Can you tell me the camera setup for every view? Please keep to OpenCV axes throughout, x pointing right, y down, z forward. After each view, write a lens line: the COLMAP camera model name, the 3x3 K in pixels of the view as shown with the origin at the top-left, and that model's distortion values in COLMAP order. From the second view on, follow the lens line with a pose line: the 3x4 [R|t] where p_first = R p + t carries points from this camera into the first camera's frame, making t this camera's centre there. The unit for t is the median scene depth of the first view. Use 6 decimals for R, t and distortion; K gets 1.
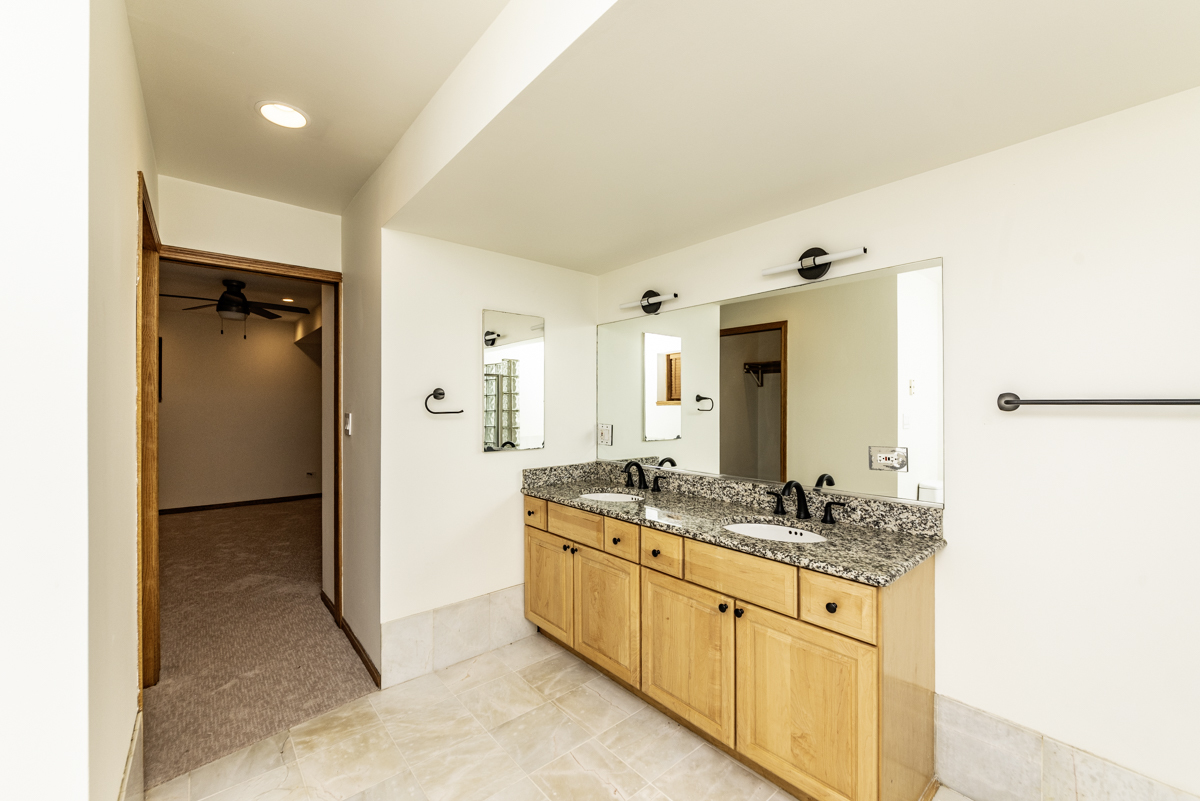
lens RADIAL K [[488.7, 0, 601.5], [0, 488.7, 401.5], [0, 0, 1]] dist [0.002106, 0.000037]
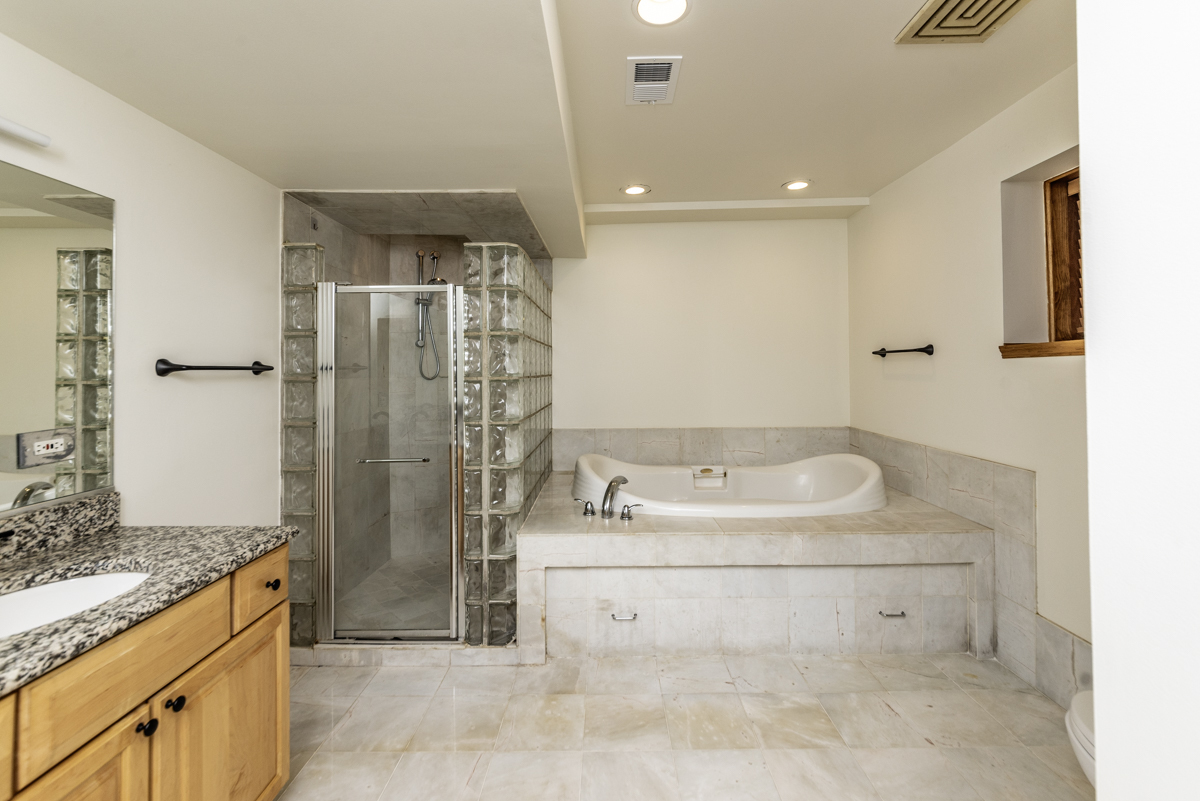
lens RADIAL K [[488.7, 0, 606.8], [0, 488.7, 369.1], [0, 0, 1]] dist [0.002106, 0.000037]
pose [[-0.769632, 0.012684, 0.638362, -0.502685], [0.005007, 0.999892, -0.013832, 0.019293], [-0.638468, -0.007449, -0.769612, 1.058664]]
